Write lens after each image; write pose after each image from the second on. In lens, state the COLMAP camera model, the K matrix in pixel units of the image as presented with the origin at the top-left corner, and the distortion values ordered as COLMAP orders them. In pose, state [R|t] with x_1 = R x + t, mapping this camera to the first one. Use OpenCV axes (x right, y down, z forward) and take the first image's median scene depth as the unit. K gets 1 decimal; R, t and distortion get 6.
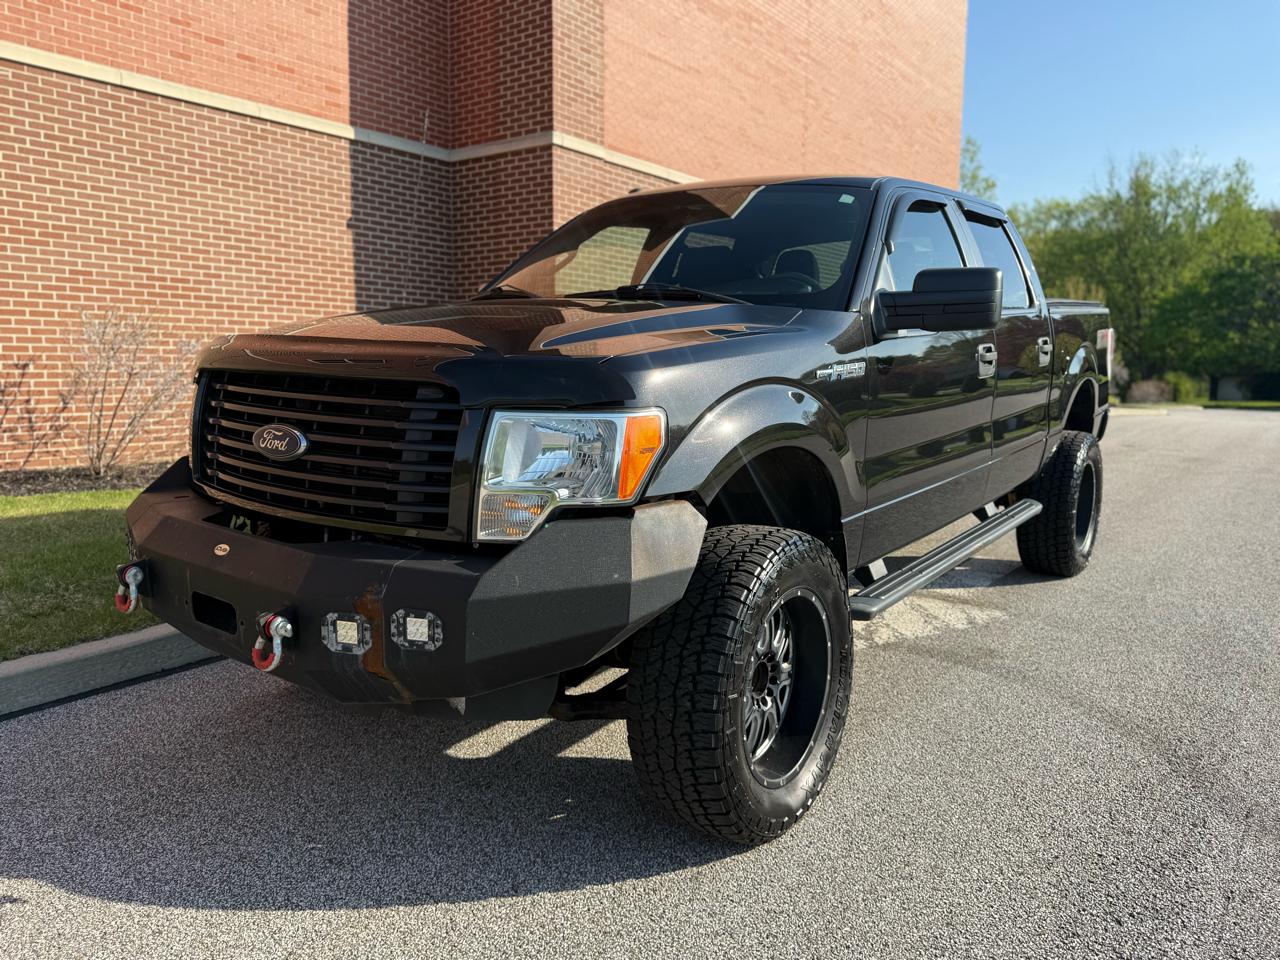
lens RADIAL K [[974.3, 0, 642.2], [0, 974.3, 484.4], [0, 0, 1]] dist [0.027815, -0.041583]
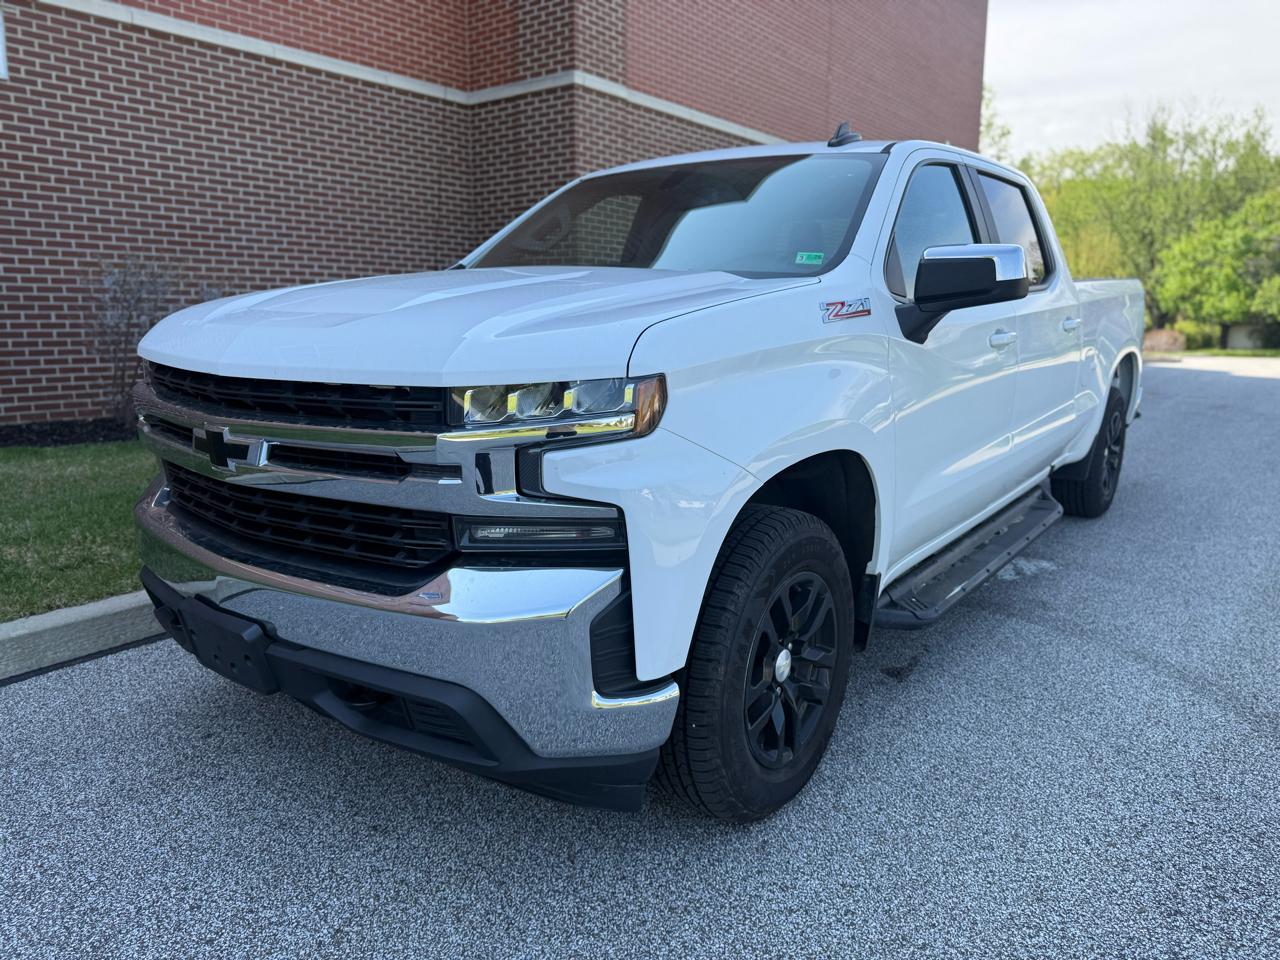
lens RADIAL K [[955.1, 0, 643.4], [0, 955.1, 497.0], [0, 0, 1]] dist [0.005604, -0.011052]
pose [[0.999903, -0.002923, -0.013627, -0.011471], [0.003796, 0.997914, 0.064439, 0.001460], [0.013411, -0.064485, 0.997829, 0.025588]]
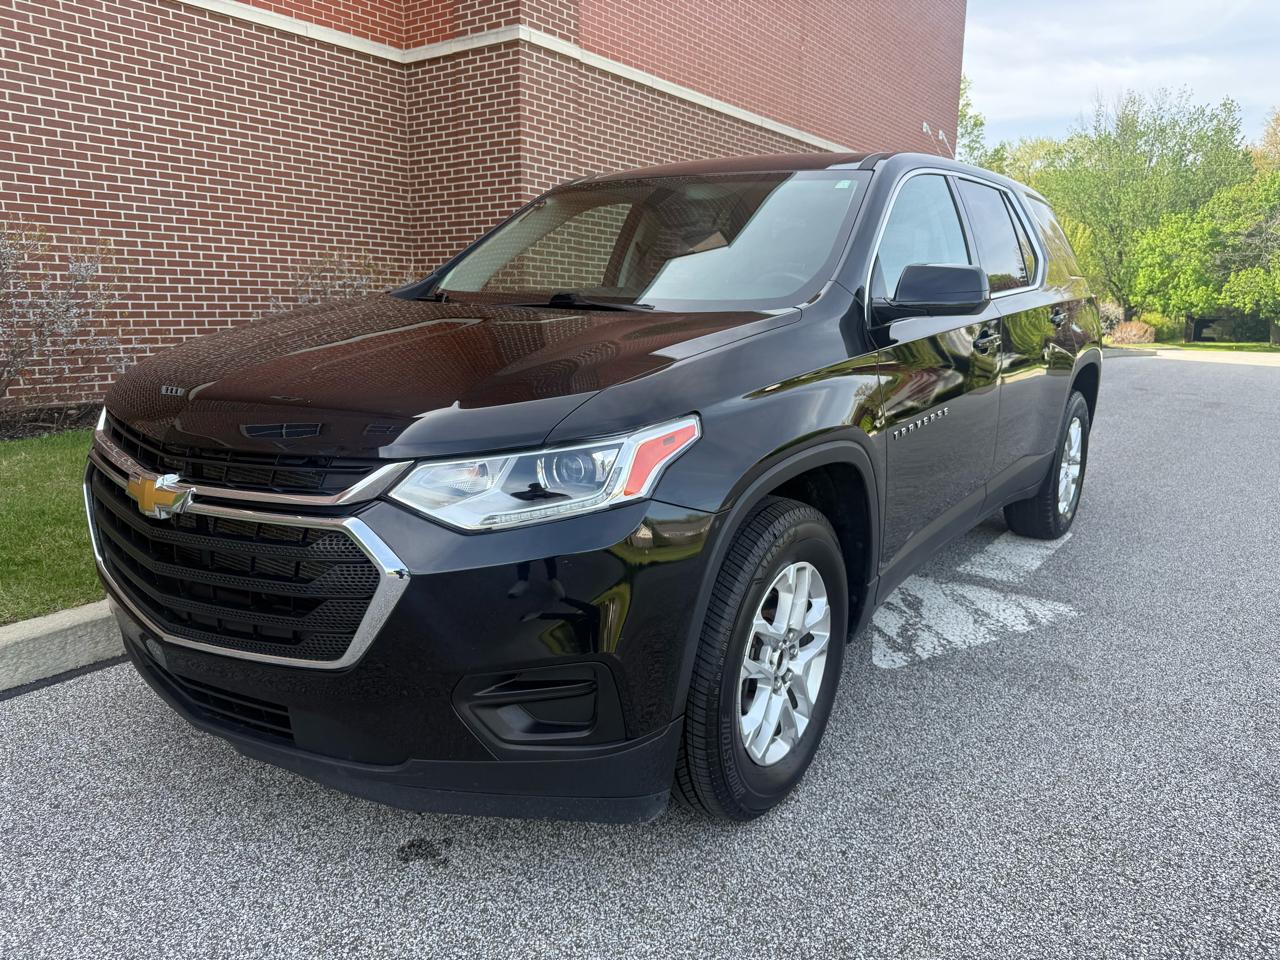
lens RADIAL K [[970.6, 0, 657.5], [0, 970.6, 485.6], [0, 0, 1]] dist [-0.002817, 0.003960]
pose [[0.999544, -0.000140, 0.030198, 0.005838], [-0.001790, 0.997956, 0.063884, -0.008575], [-0.030145, -0.063909, 0.997500, 0.118456]]
